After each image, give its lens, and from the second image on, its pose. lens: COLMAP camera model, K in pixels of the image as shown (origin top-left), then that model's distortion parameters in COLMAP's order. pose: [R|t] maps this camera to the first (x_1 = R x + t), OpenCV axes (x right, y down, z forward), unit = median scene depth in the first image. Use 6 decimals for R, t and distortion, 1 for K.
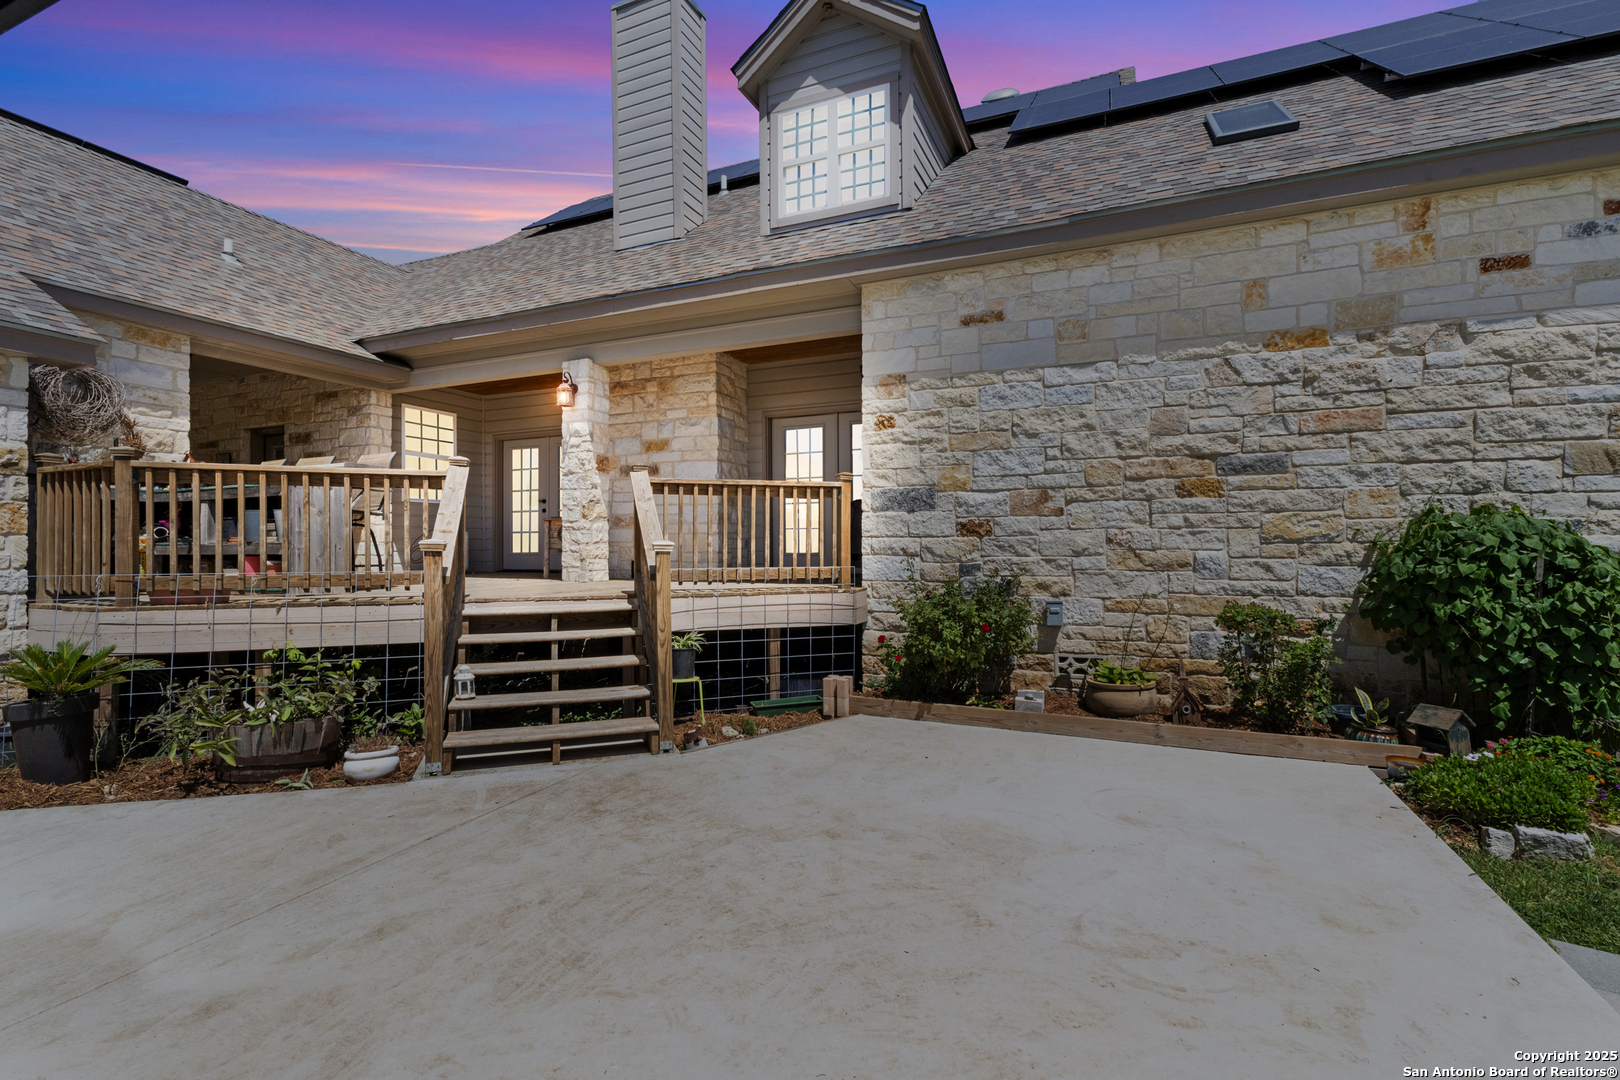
lens RADIAL K [[722.8, 0, 822.4], [0, 722.8, 544.3], [0, 0, 1]] dist [-0.000051, 0.000486]
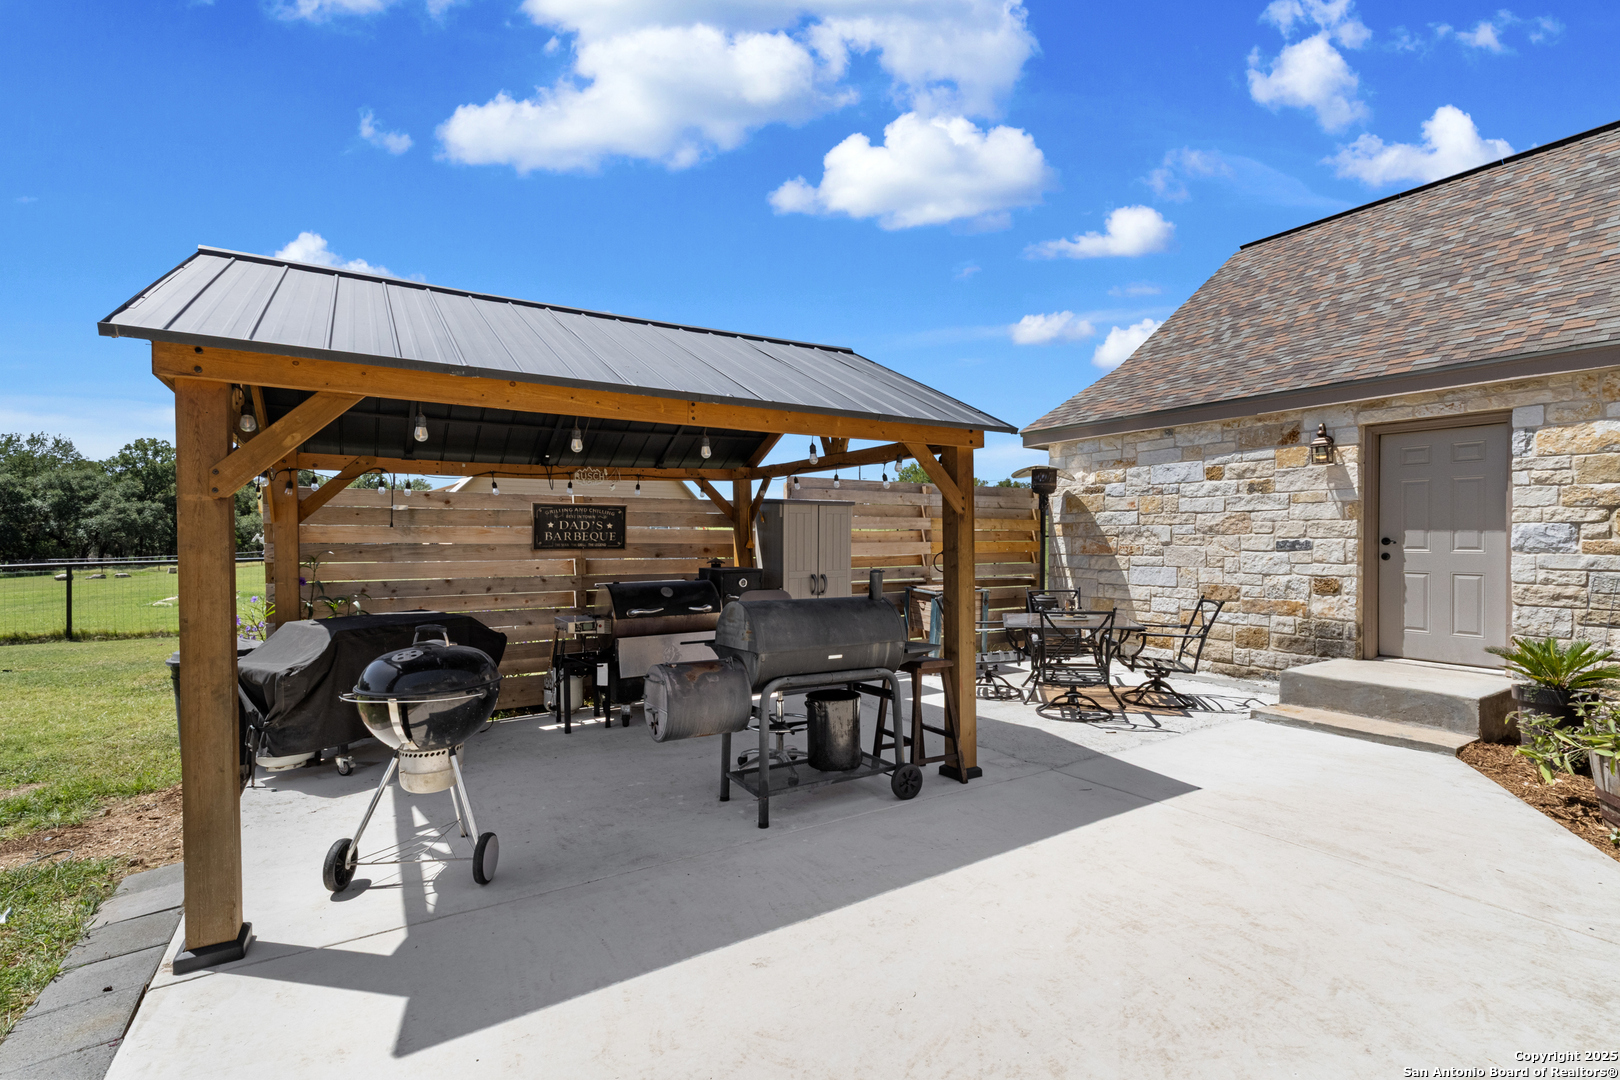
lens RADIAL K [[722.8, 0, 817.1], [0, 722.8, 546.8], [0, 0, 1]] dist [-0.000051, 0.000486]
pose [[-0.575552, 0.006188, -0.817742, 0.667982], [0.002974, 0.999981, 0.005473, -0.021462], [0.817760, 0.000718, -0.575559, 0.955313]]
